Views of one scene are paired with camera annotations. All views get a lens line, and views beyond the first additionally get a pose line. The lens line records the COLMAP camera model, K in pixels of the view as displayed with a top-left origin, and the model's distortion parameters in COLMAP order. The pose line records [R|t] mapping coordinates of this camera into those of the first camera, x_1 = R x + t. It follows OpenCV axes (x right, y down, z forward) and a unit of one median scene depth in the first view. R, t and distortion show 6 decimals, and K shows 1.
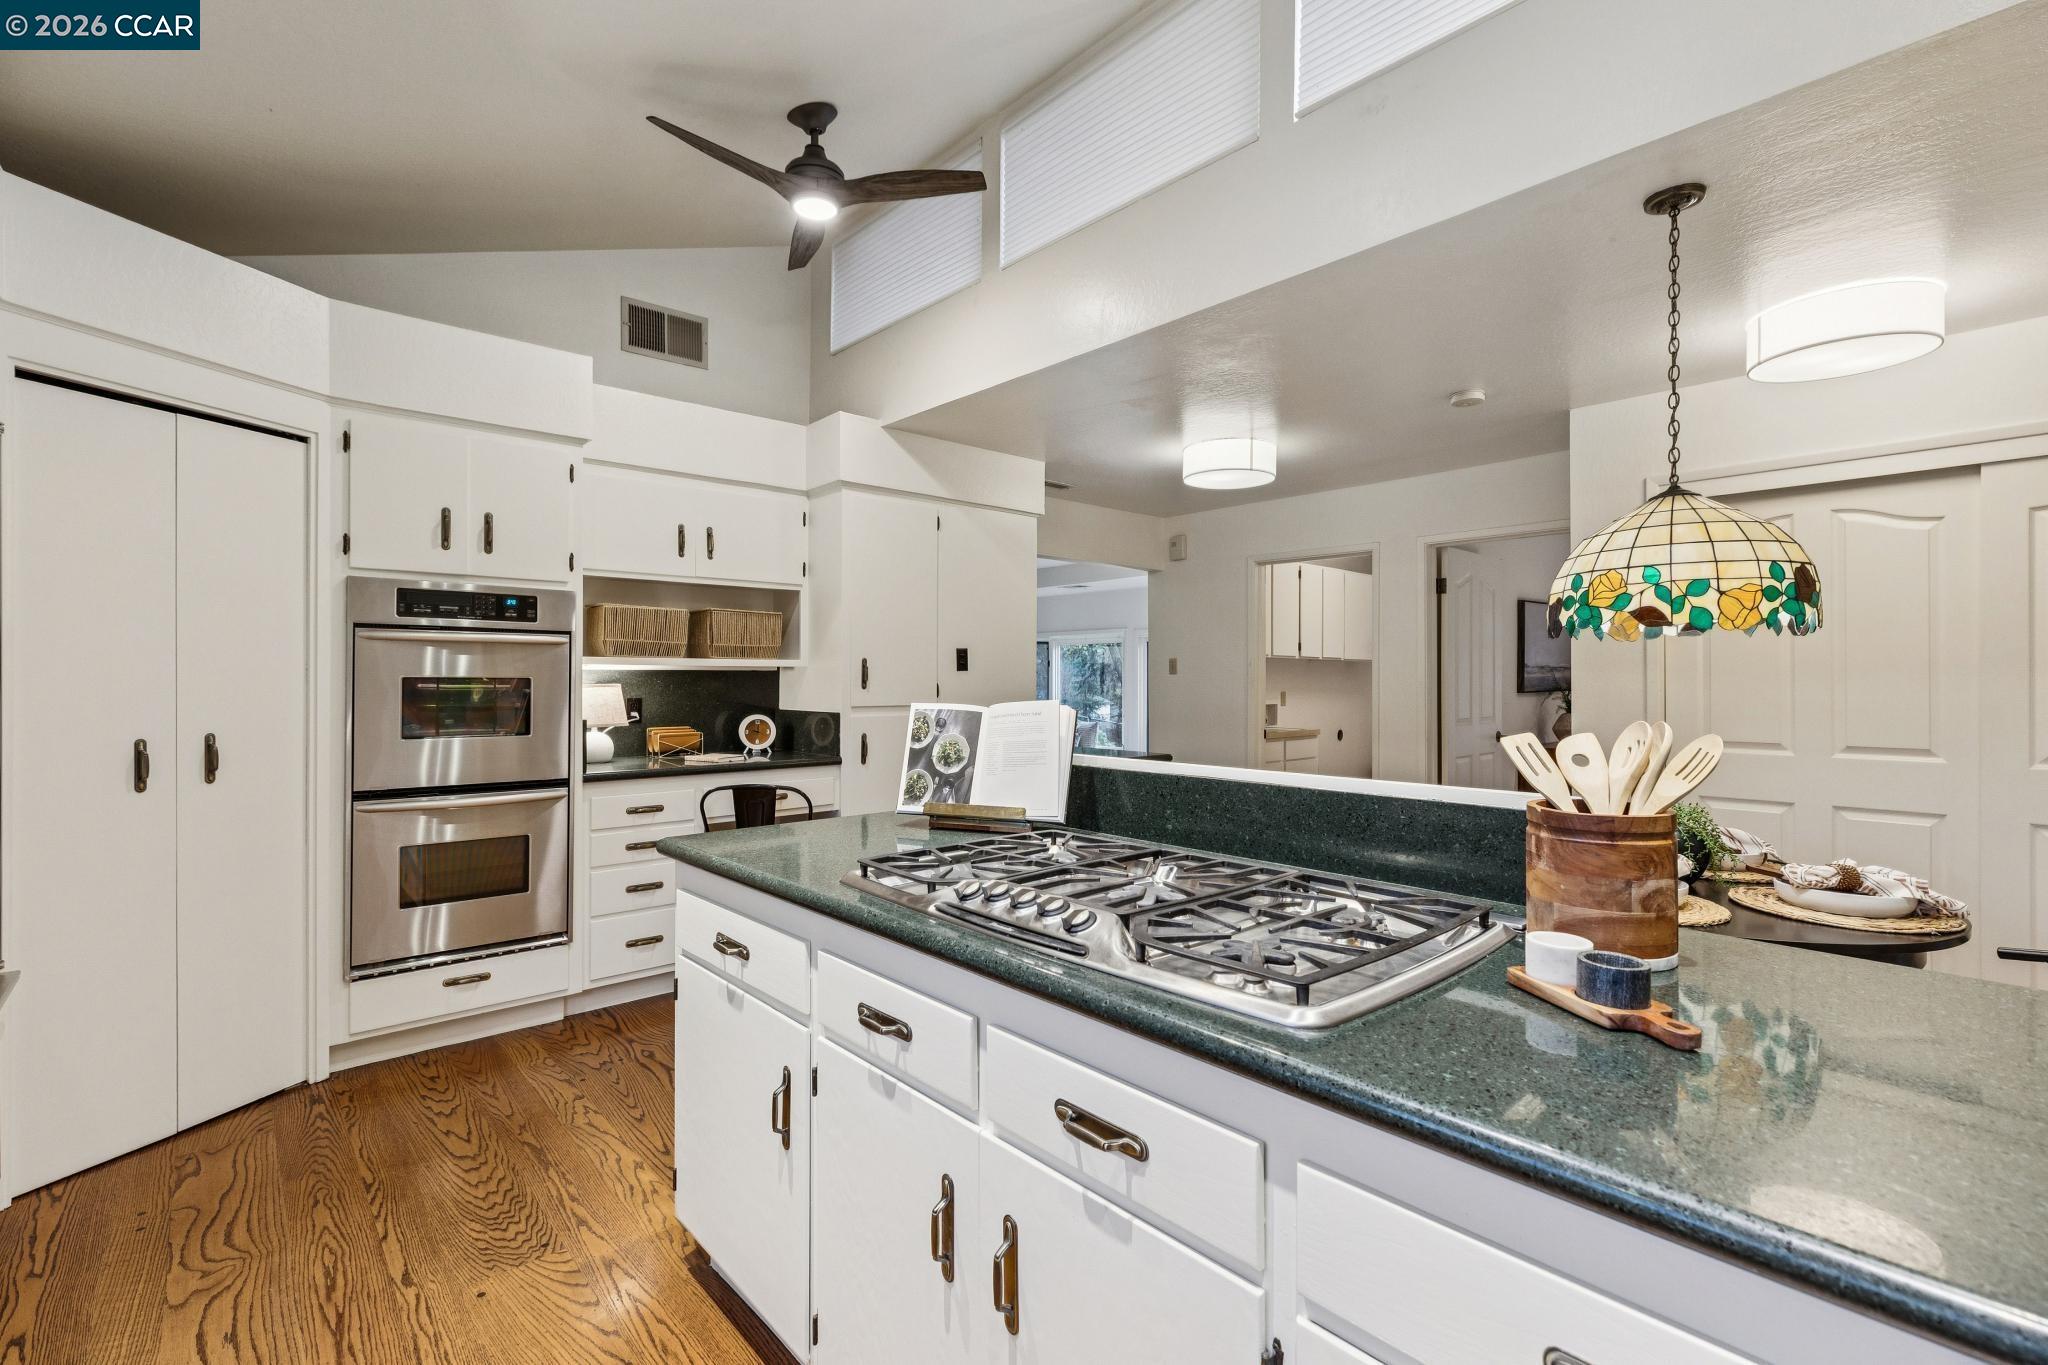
lens RADIAL K [[921.5, 0, 1024.0], [0, 921.5, 682.5], [0, 0, 1]] dist [-0.001995, -0.000190]
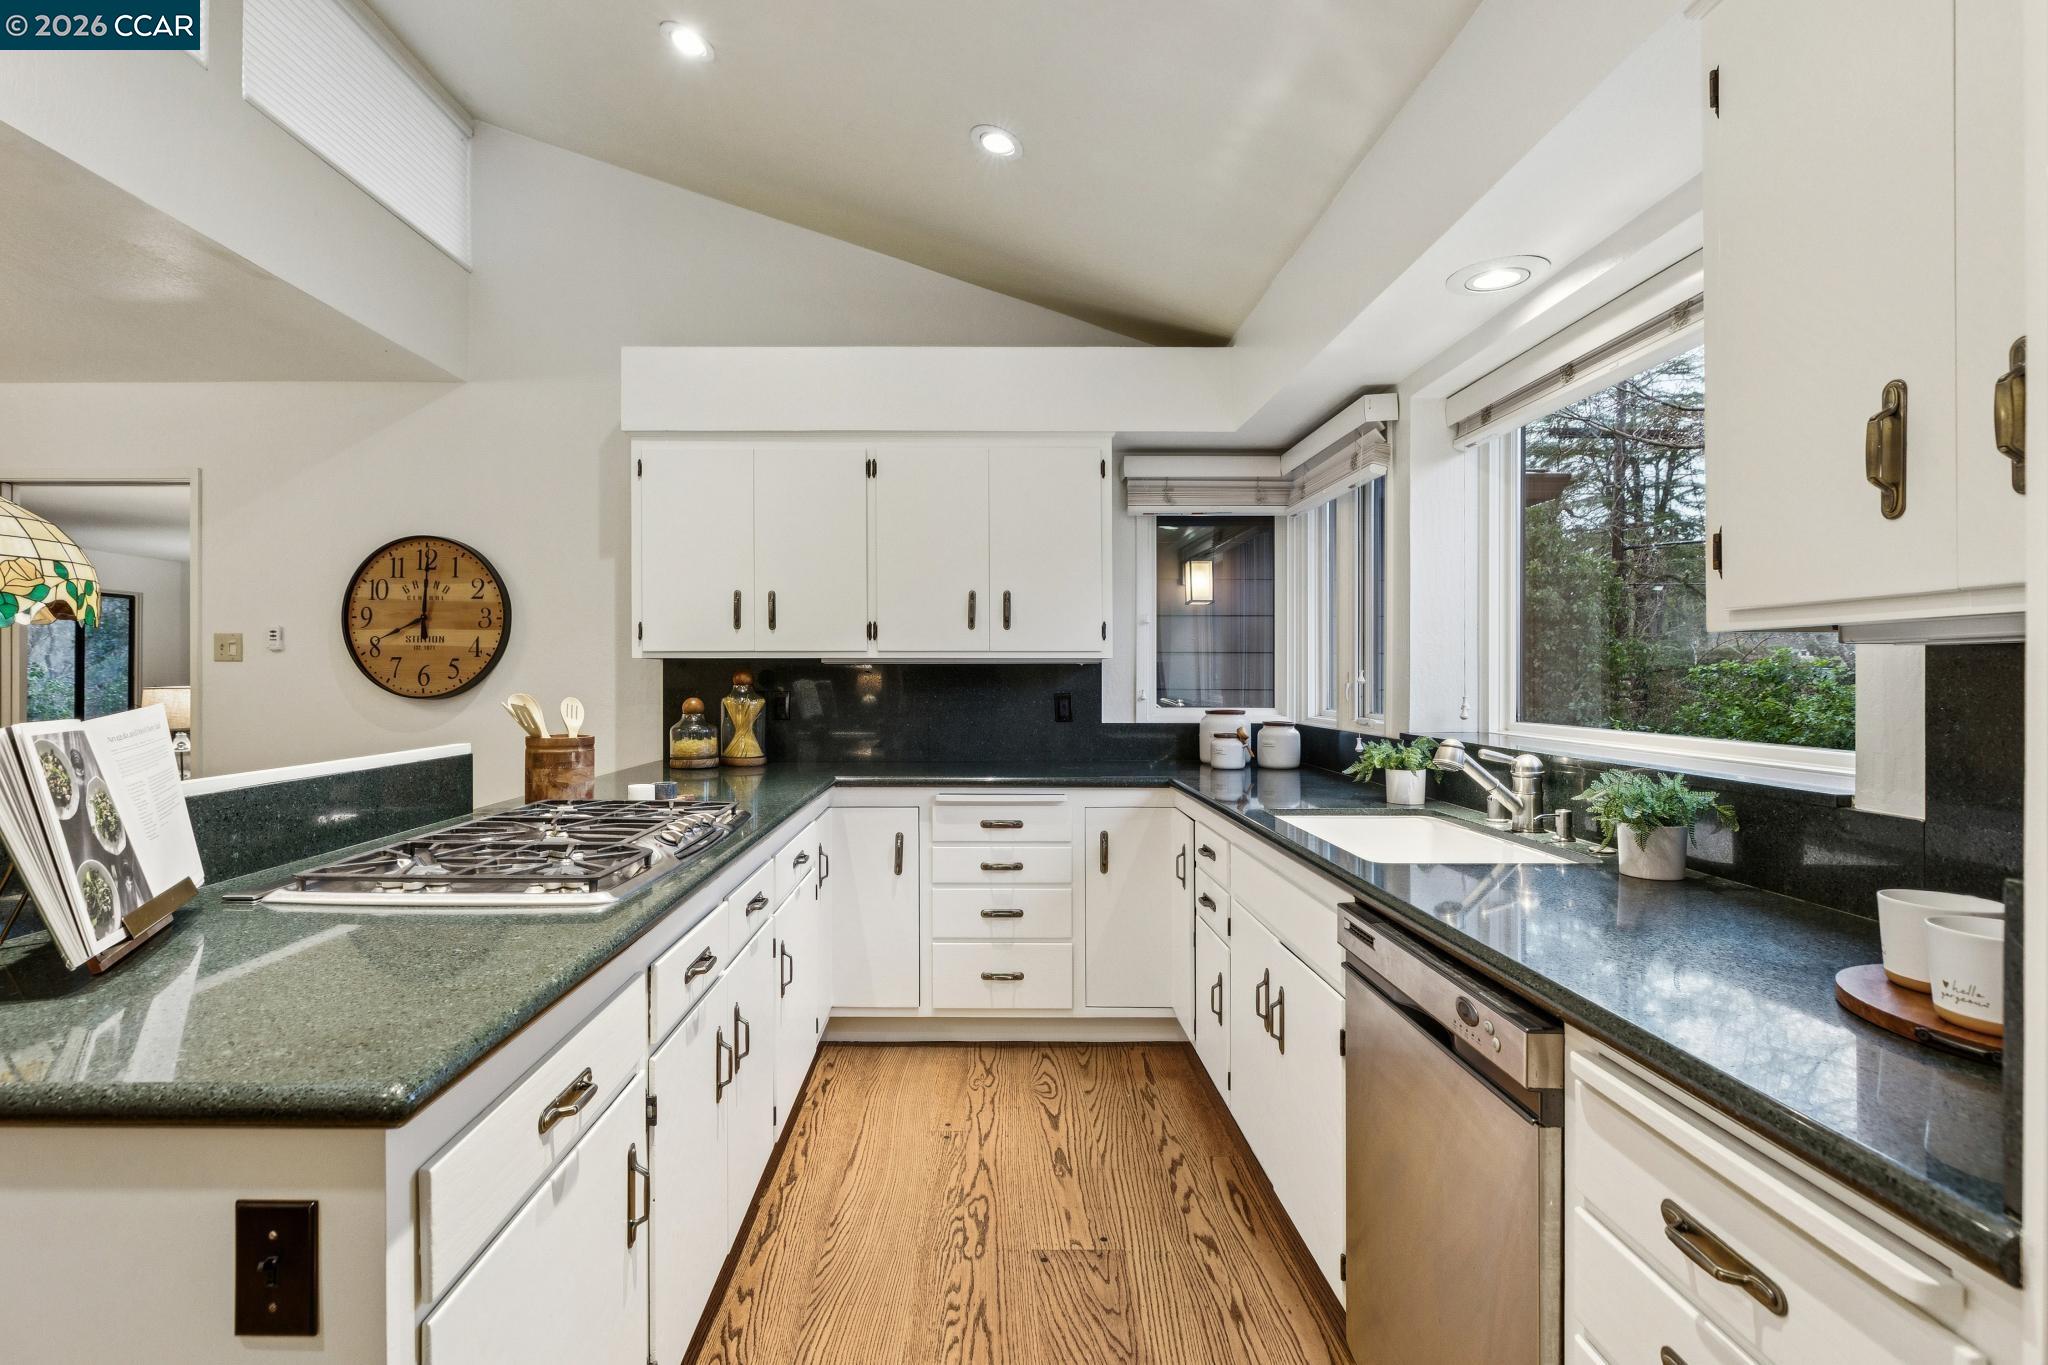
lens RADIAL K [[921.5, 0, 1024.0], [0, 921.5, 682.5], [0, 0, 1]] dist [-0.001995, -0.000190]
pose [[-0.778387, -0.008630, 0.627725, -0.835552], [-0.001888, 0.999933, 0.011407, -0.003383], [-0.627782, 0.007694, -0.778351, 1.137536]]
